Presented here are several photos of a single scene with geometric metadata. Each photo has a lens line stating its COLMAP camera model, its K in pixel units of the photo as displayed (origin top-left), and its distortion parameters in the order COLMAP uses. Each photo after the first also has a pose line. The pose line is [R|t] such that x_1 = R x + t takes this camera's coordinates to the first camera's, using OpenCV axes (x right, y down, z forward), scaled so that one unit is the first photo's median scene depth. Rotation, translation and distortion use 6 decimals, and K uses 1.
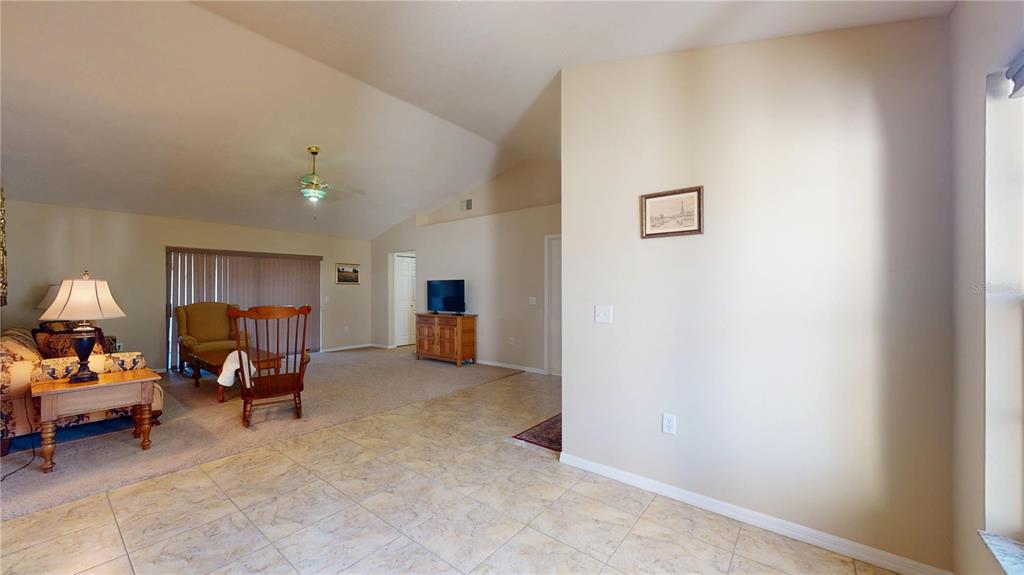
lens RADIAL K [[376.5, 0, 514.5], [0, 376.5, 288.8], [0, 0, 1]] dist [0.001515, -0.000186]
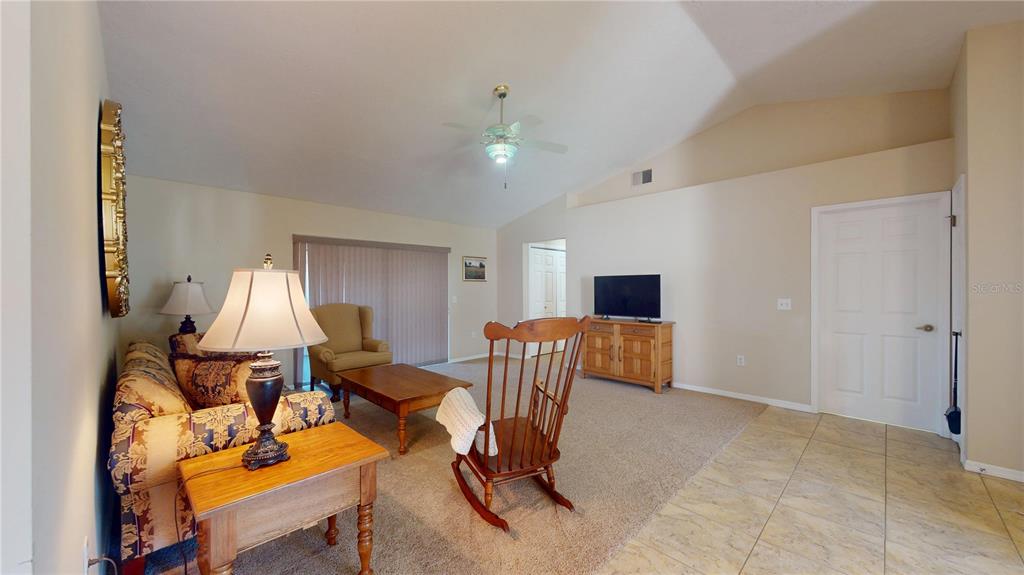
lens RADIAL K [[376.5, 0, 515.8], [0, 376.5, 290.2], [0, 0, 1]] dist [0.001515, -0.000186]
pose [[0.993297, 0.000925, -0.115583, -0.432281], [0.000266, 0.999947, 0.010289, -0.001640], [0.115586, -0.010251, 0.993245, 0.304266]]
